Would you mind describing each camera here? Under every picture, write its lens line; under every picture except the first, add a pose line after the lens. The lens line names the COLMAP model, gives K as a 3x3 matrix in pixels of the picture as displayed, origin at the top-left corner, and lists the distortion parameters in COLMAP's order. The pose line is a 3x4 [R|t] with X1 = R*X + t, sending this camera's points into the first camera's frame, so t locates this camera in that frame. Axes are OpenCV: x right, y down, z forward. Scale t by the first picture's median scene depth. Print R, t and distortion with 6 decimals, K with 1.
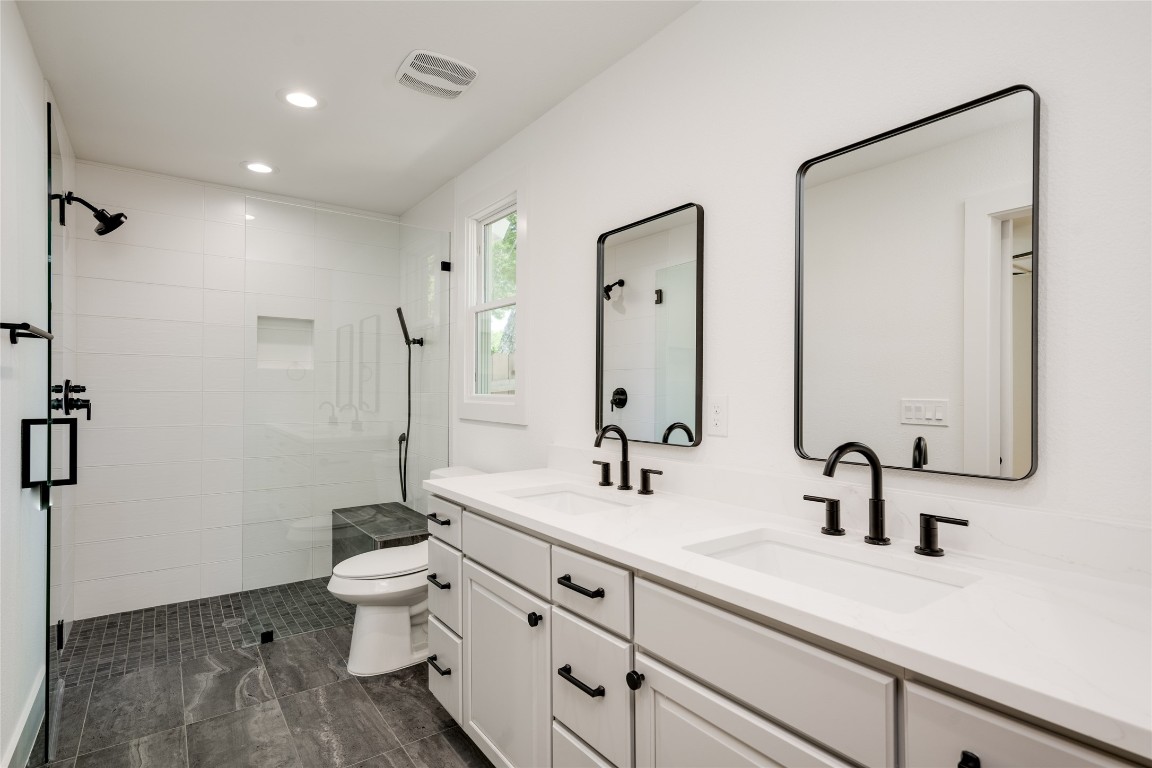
lens RADIAL K [[578.9, 0, 576.0], [0, 578.9, 384.0], [0, 0, 1]] dist [0.004765, 0.001223]
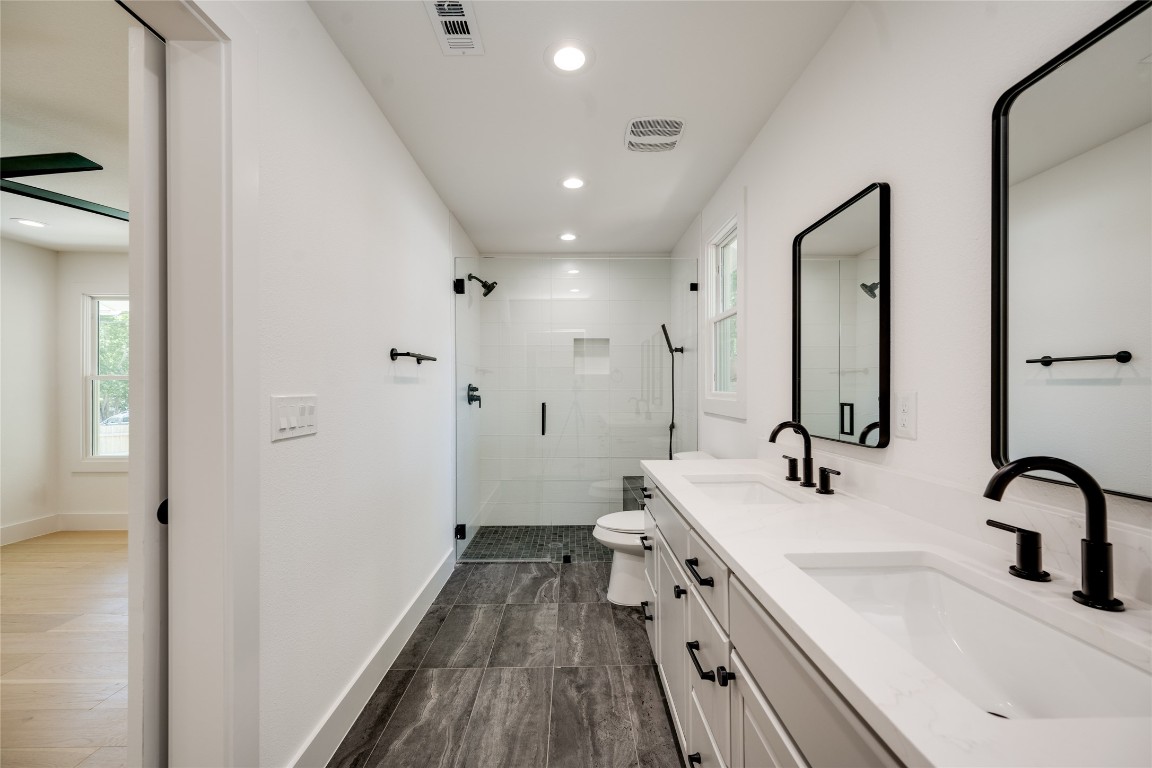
lens RADIAL K [[453.0, 0, 577.3], [0, 453.0, 385.7], [0, 0, 1]] dist [-0.000561, -0.000157]
pose [[0.819268, -0.010323, -0.573318, 0.165534], [0.012556, 0.999921, -0.000062, 0.002486], [0.573274, -0.007148, 0.819333, 0.103095]]
